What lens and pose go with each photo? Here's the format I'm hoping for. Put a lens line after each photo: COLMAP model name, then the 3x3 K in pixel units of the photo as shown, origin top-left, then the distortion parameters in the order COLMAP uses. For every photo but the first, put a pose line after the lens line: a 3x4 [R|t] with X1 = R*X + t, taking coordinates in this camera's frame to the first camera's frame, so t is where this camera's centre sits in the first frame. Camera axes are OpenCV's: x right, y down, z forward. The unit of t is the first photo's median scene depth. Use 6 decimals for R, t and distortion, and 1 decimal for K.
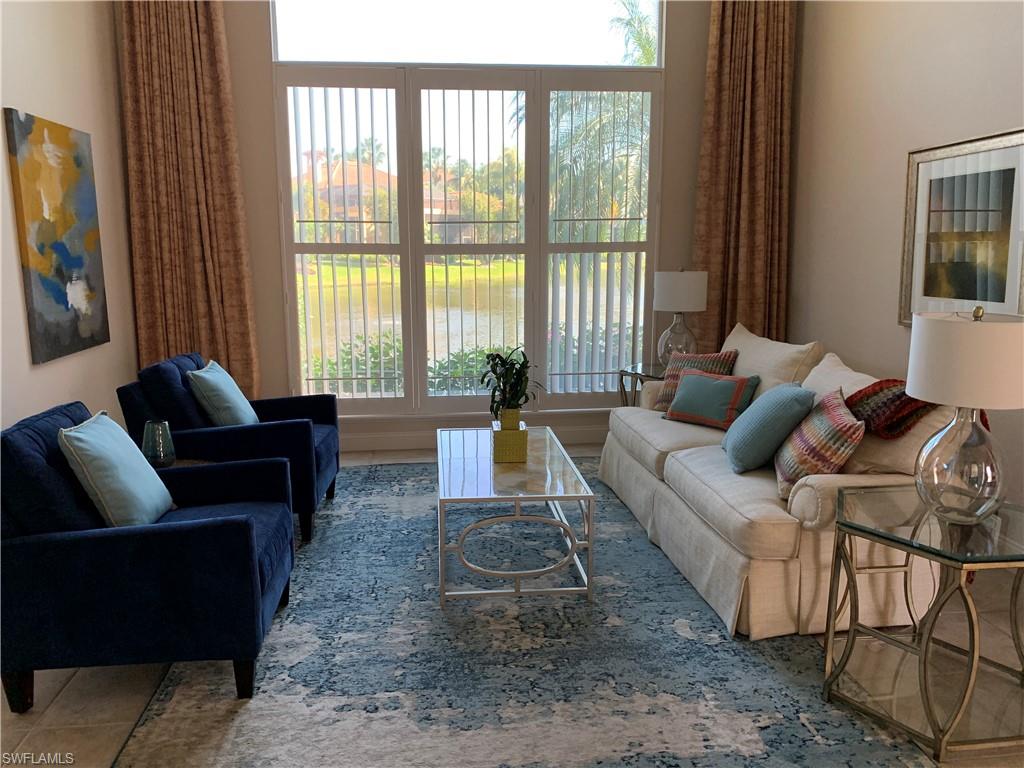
lens RADIAL K [[784.5, 0, 506.1], [0, 784.5, 384.8], [0, 0, 1]] dist [-0.009187, 0.008314]
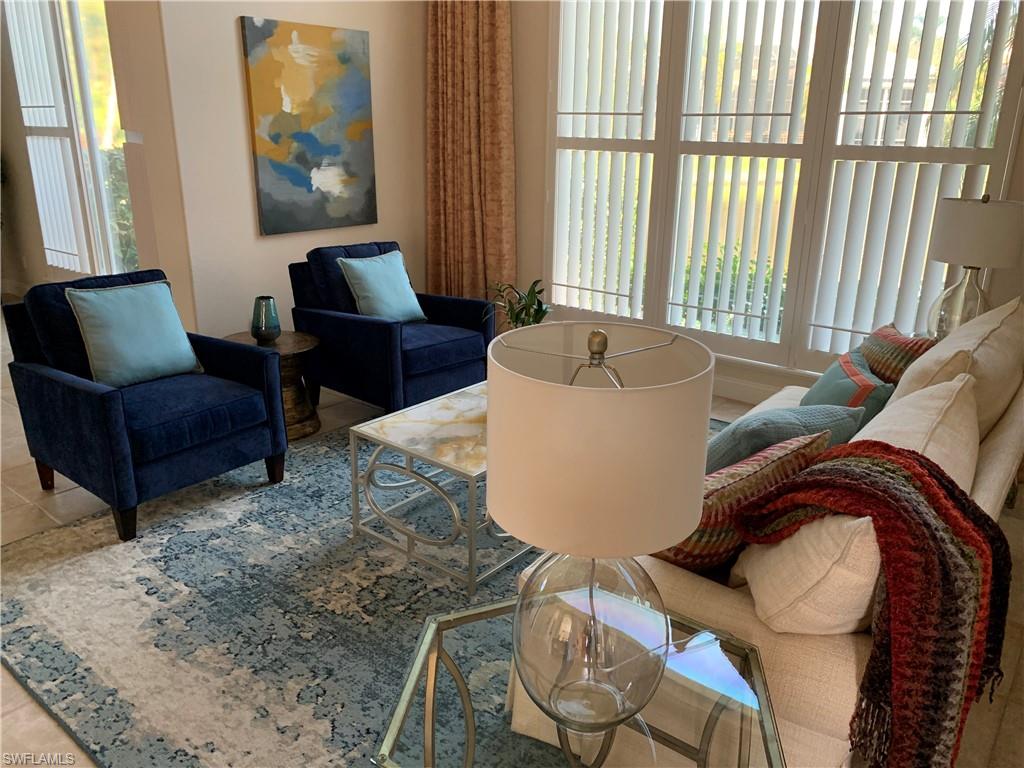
lens RADIAL K [[784.5, 0, 509.9], [0, 784.5, 380.6], [0, 0, 1]] dist [-0.009187, 0.008314]
pose [[0.714537, 0.231077, -0.660333, 0.495635], [-0.142150, 0.972141, 0.186373, -0.082840], [0.685003, -0.039304, 0.727479, 0.341548]]
